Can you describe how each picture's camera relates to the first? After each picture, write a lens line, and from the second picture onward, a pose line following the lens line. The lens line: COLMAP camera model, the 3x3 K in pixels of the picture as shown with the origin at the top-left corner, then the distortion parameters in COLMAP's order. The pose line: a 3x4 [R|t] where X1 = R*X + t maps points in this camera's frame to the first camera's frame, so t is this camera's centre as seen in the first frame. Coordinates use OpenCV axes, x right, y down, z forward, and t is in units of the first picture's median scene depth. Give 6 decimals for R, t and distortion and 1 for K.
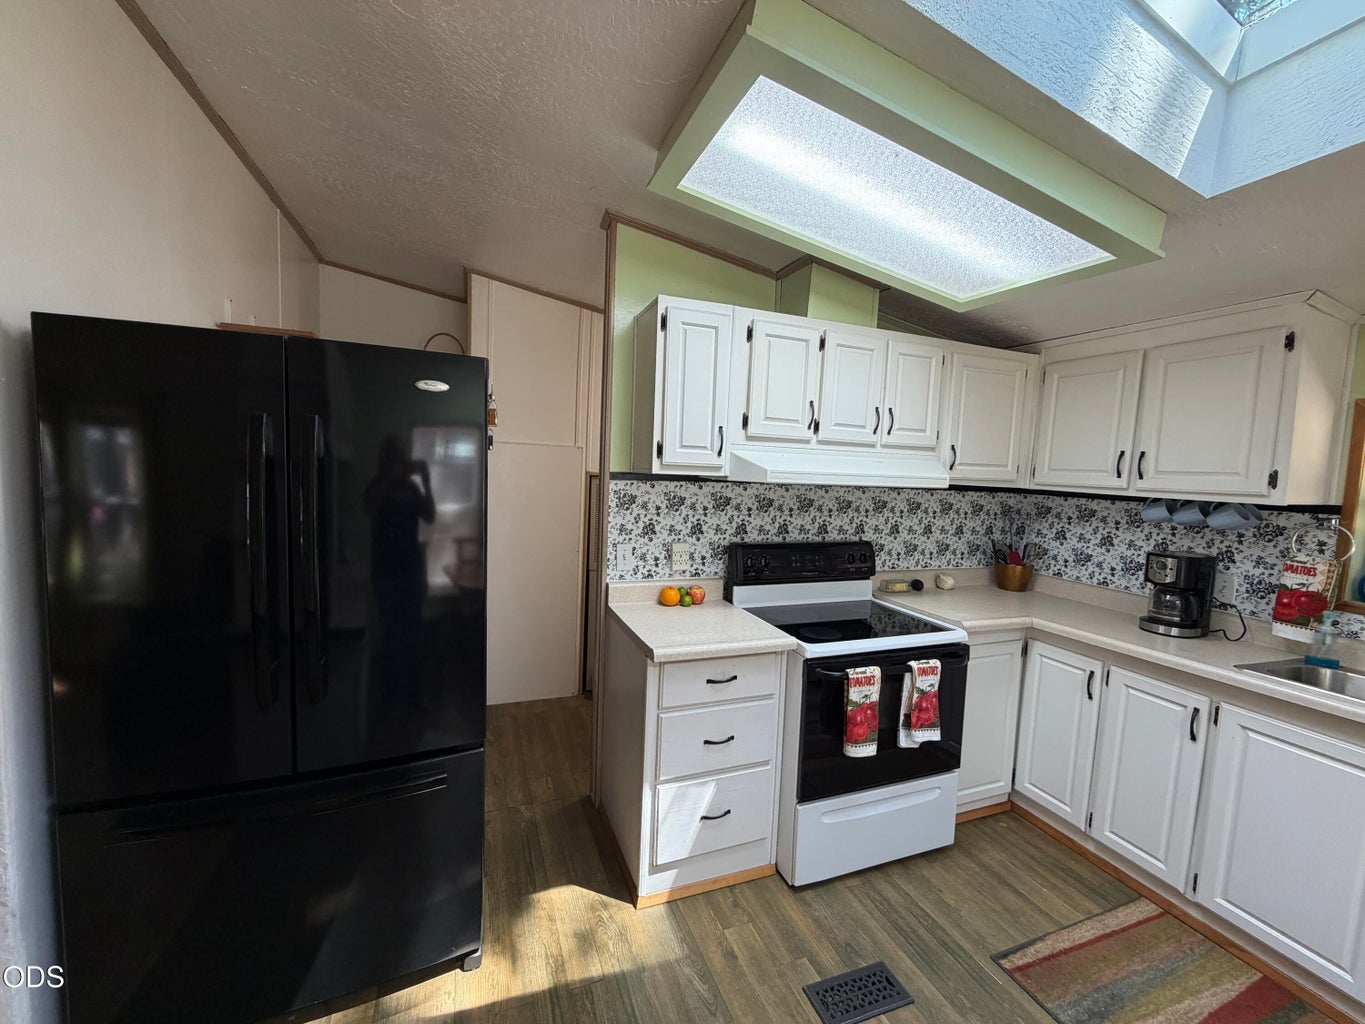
lens RADIAL K [[545.8, 0, 680.2], [0, 545.8, 512.2], [0, 0, 1]] dist [-0.002076, -0.000231]
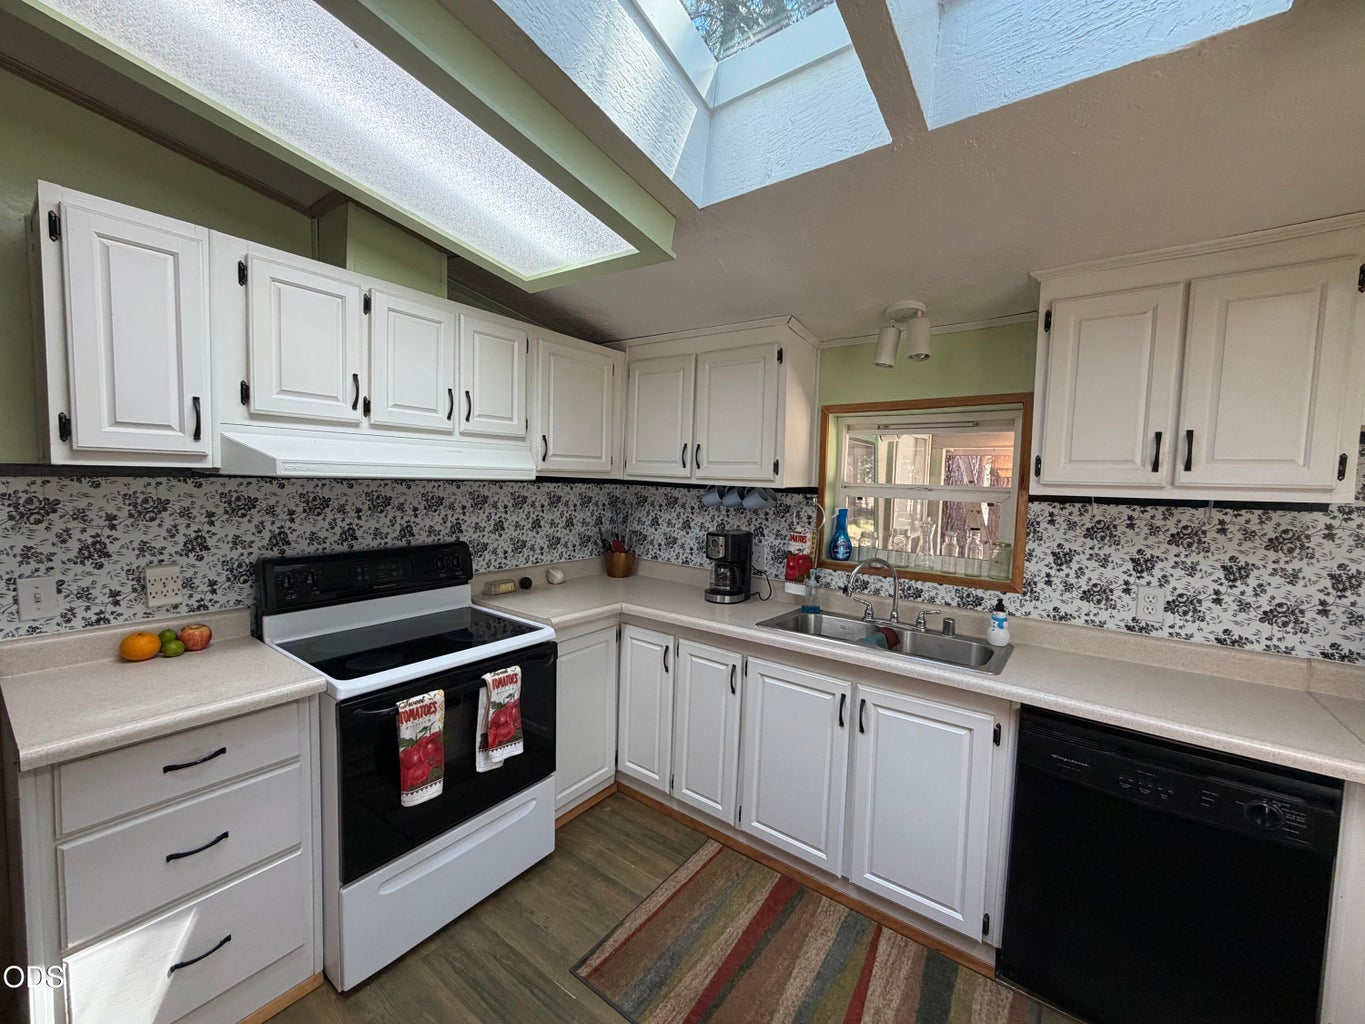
lens RADIAL K [[545.8, 0, 684.6], [0, 545.8, 511.3], [0, 0, 1]] dist [-0.002076, -0.000231]
pose [[0.838731, -0.049250, 0.542314, 0.212520], [0.046294, 0.998745, 0.019102, 0.004781], [-0.542574, 0.009085, 0.839959, 0.067751]]
